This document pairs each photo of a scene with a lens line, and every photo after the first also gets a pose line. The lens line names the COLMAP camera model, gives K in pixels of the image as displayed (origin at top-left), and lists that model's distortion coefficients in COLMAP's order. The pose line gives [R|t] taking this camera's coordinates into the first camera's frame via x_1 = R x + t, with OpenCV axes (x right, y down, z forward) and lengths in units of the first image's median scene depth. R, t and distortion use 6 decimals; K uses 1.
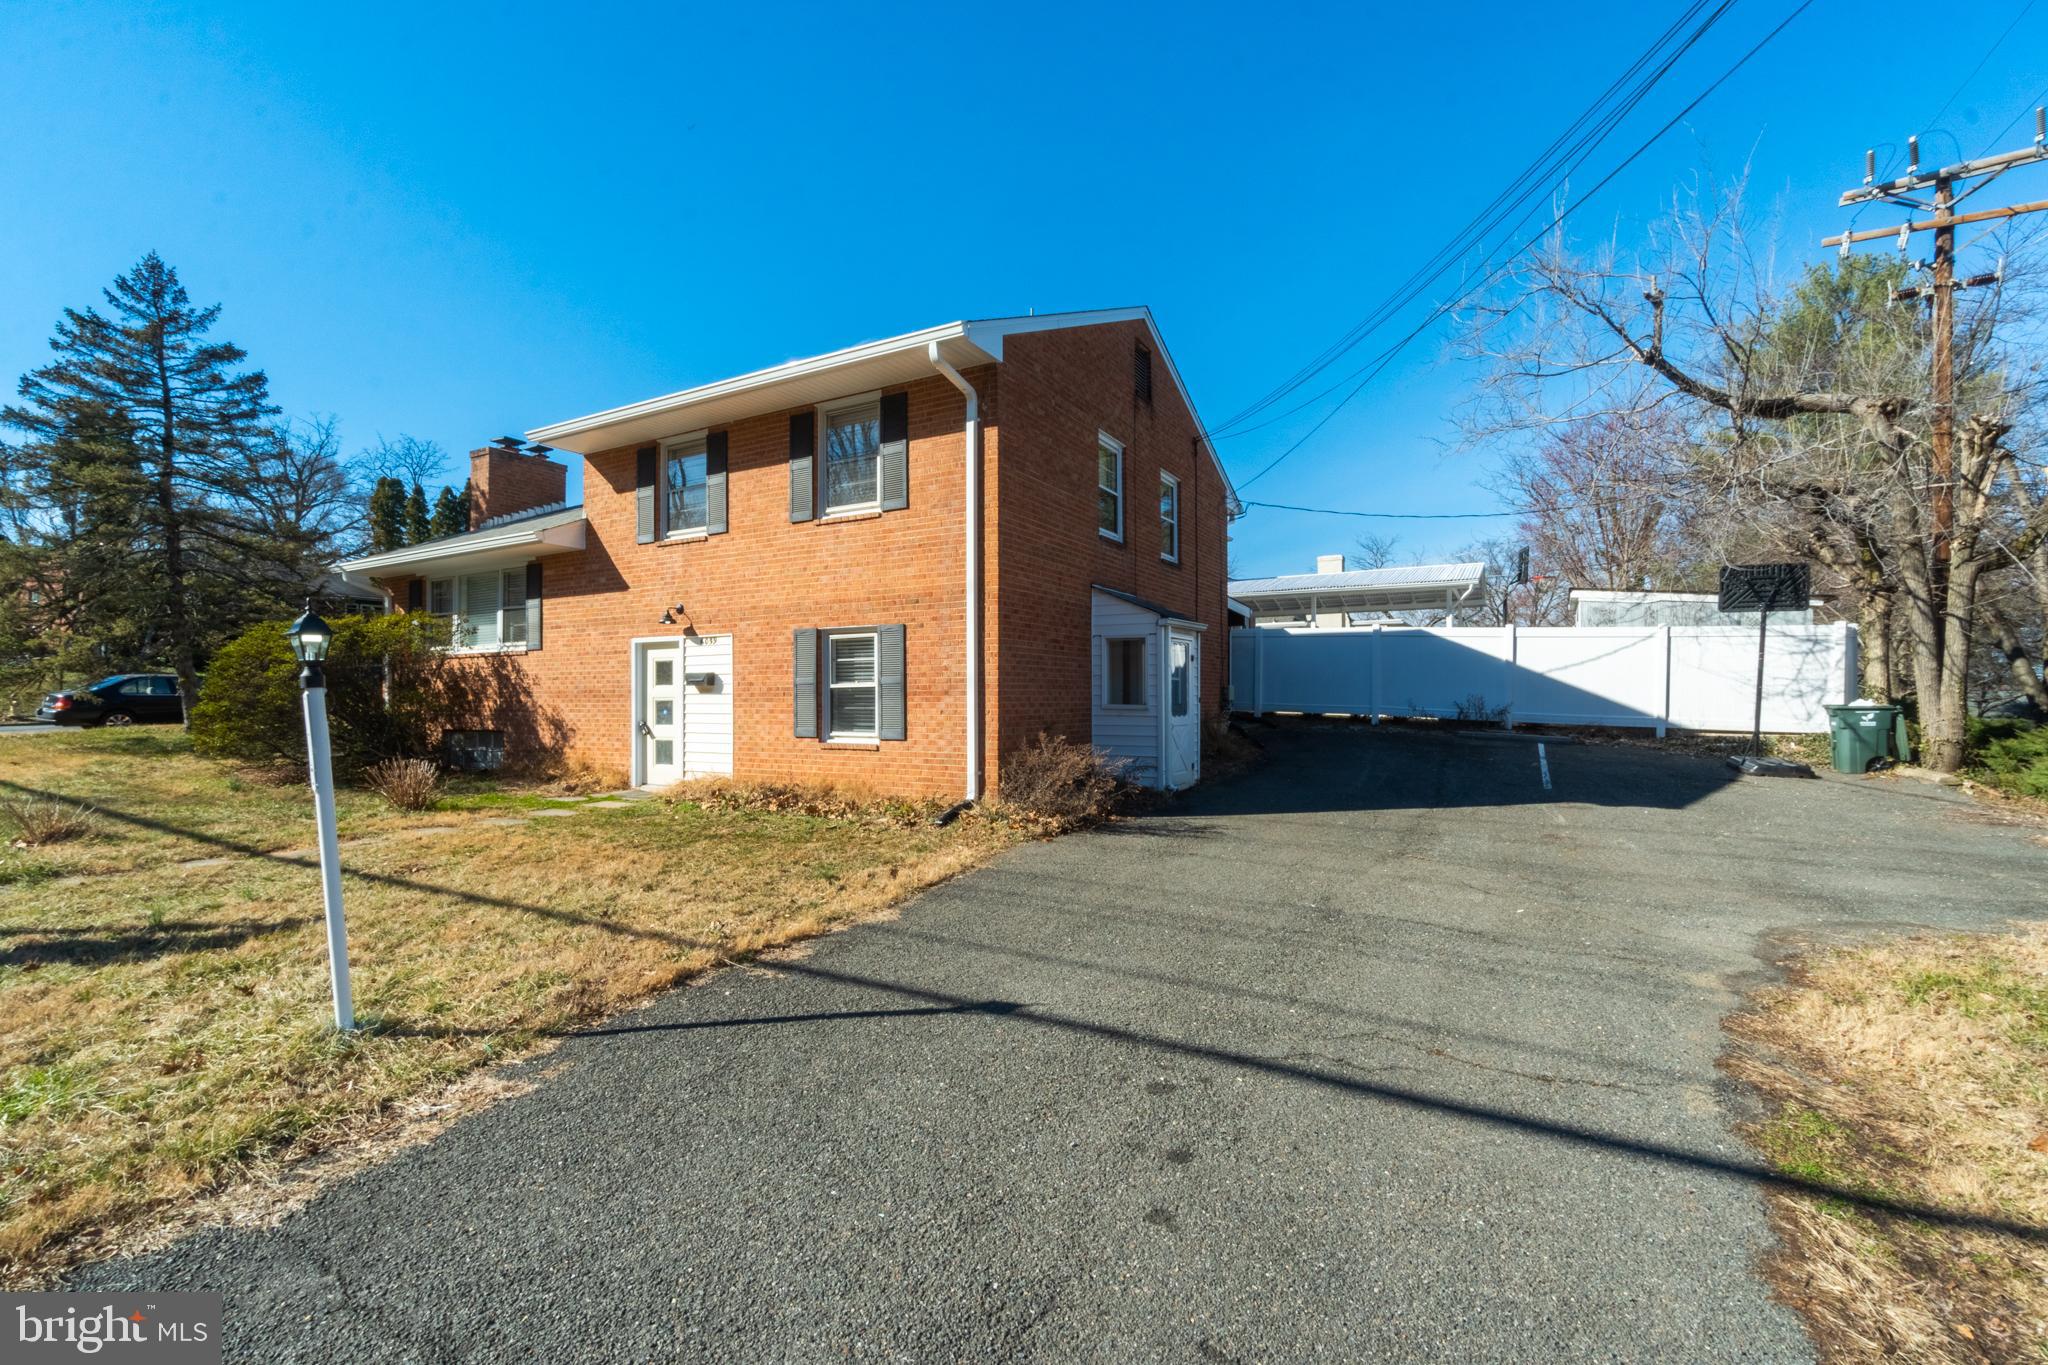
lens RADIAL K [[887.8, 0, 1031.8], [0, 887.8, 699.7], [0, 0, 1]] dist [-0.005784, 0.000898]
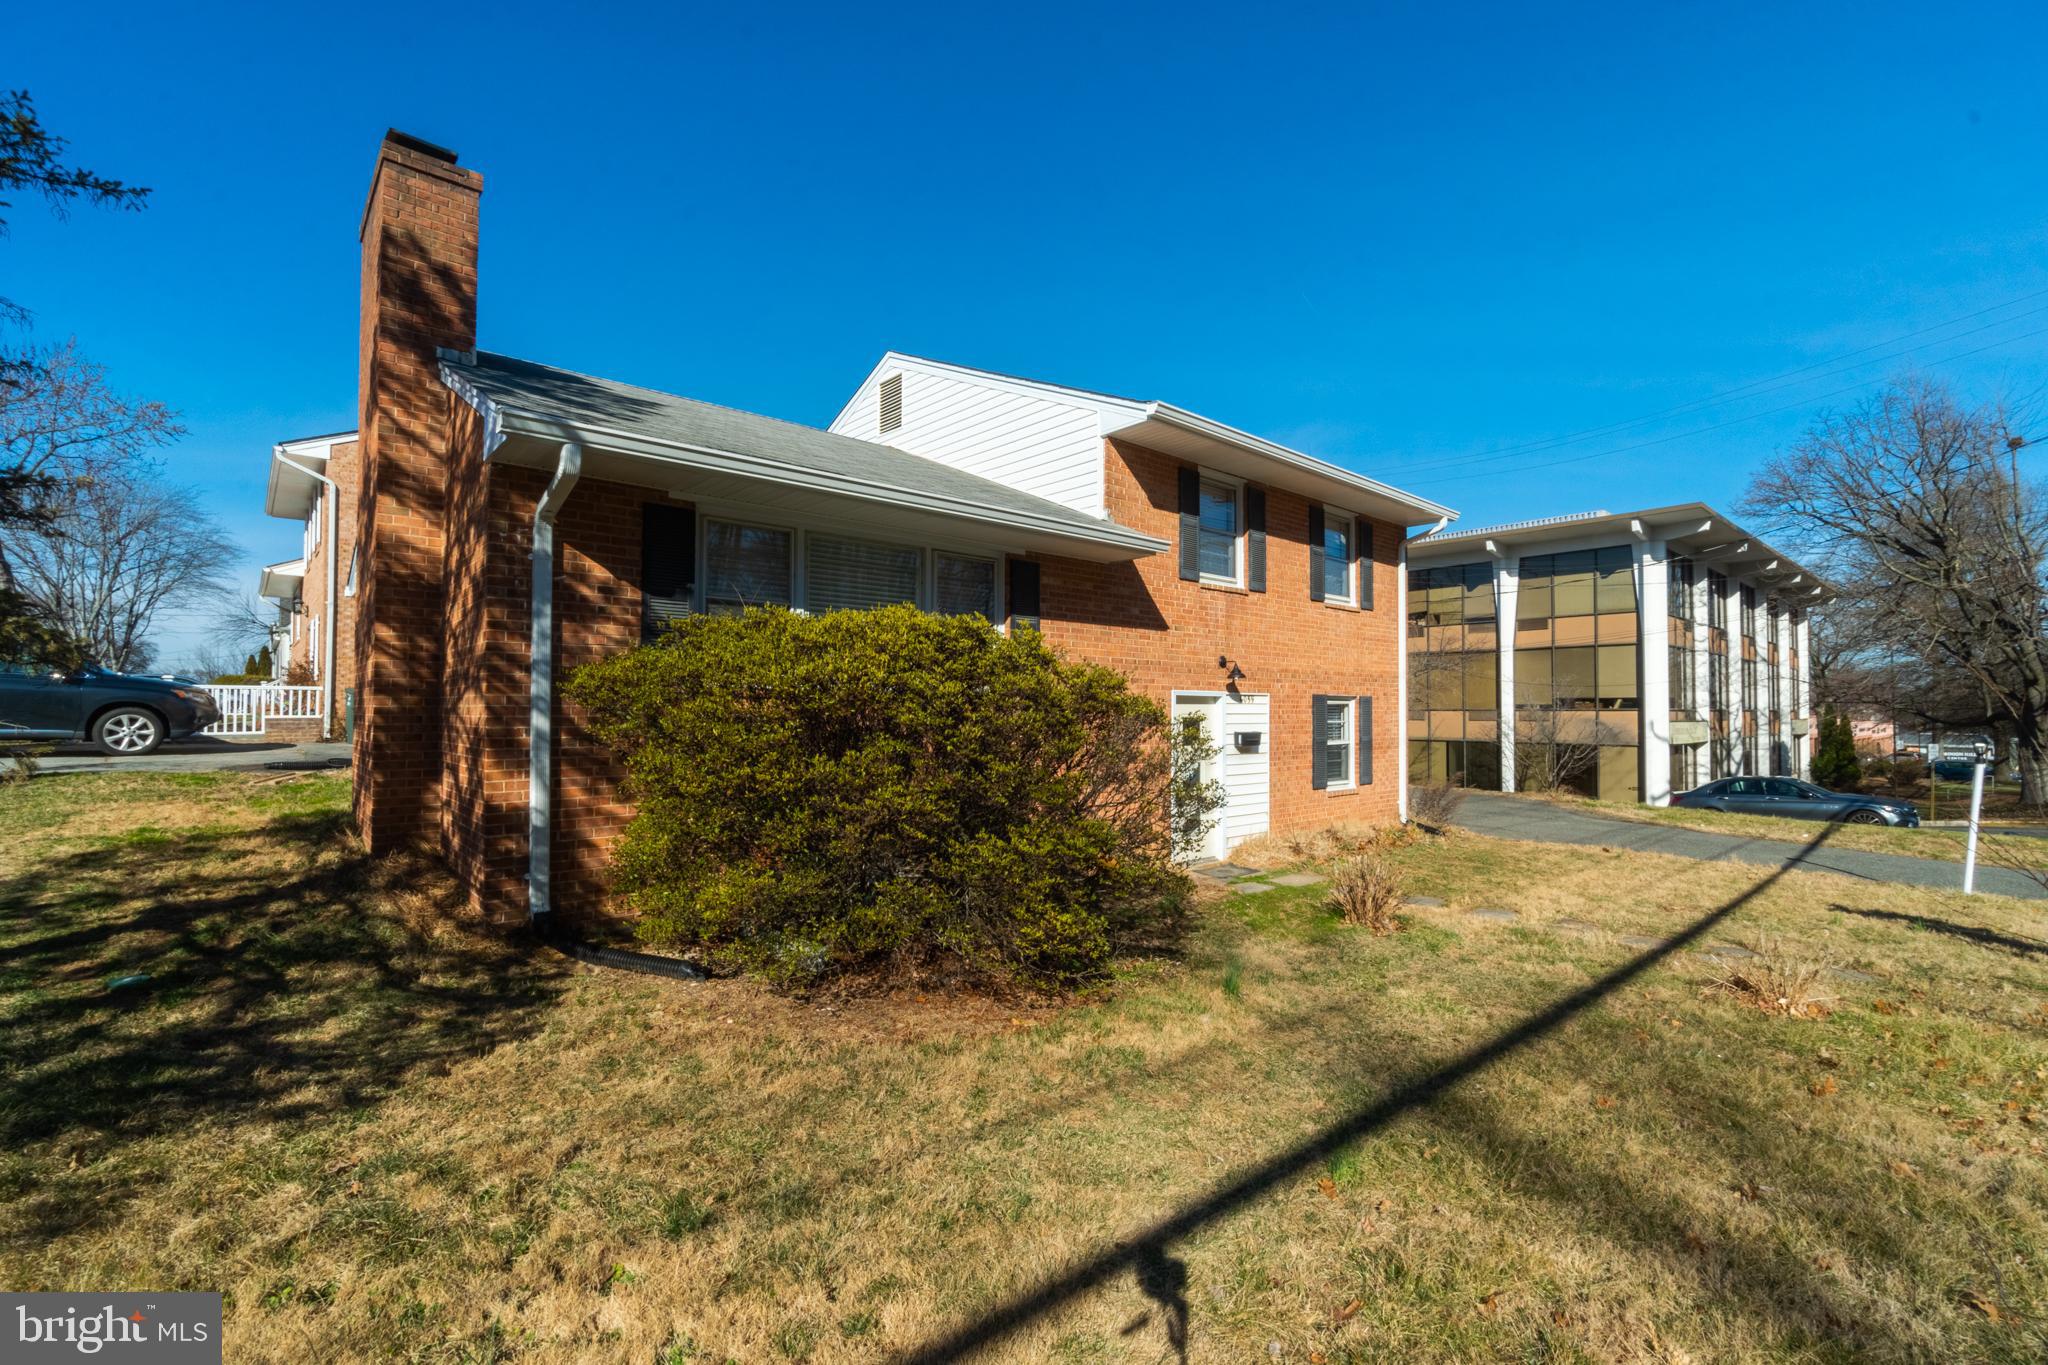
lens RADIAL K [[887.8, 0, 1029.1], [0, 887.8, 679.2], [0, 0, 1]] dist [-0.005784, 0.000898]
pose [[0.325640, 0.035499, 0.944827, -1.276101], [-0.011828, 0.999370, -0.033472, -0.049272], [-0.945420, -0.000276, 0.325855, 0.855198]]
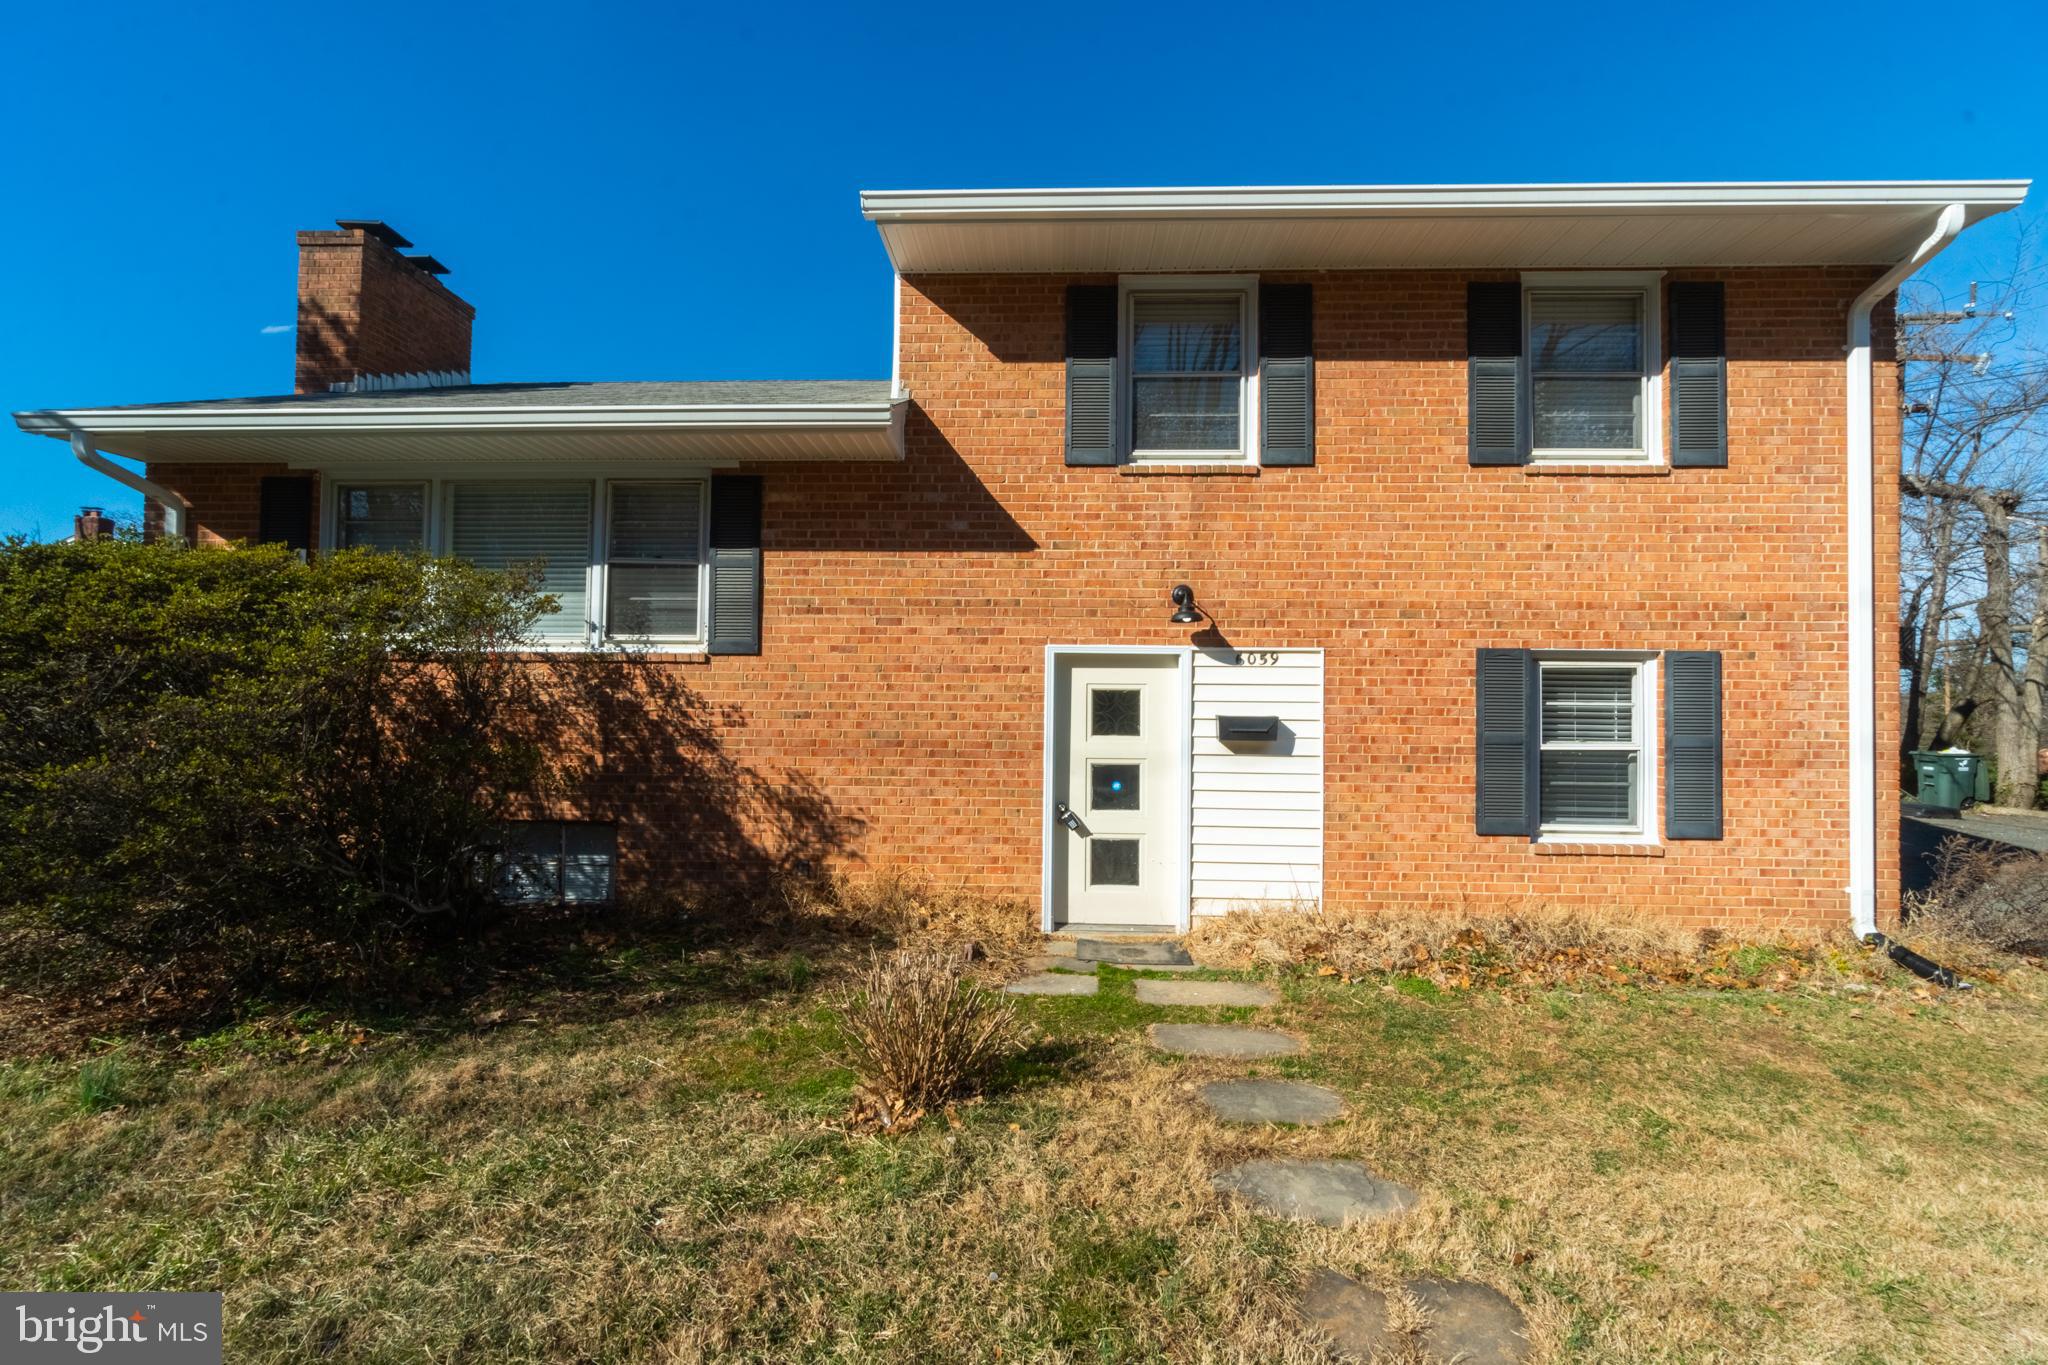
lens RADIAL K [[887.8, 0, 1019.2], [0, 887.8, 691.8], [0, 0, 1]] dist [-0.005784, 0.000898]
pose [[0.890821, 0.024019, 0.453719, -0.697769], [-0.014518, 0.999597, -0.024413, -0.028201], [-0.454122, 0.015160, 0.890810, 0.544979]]
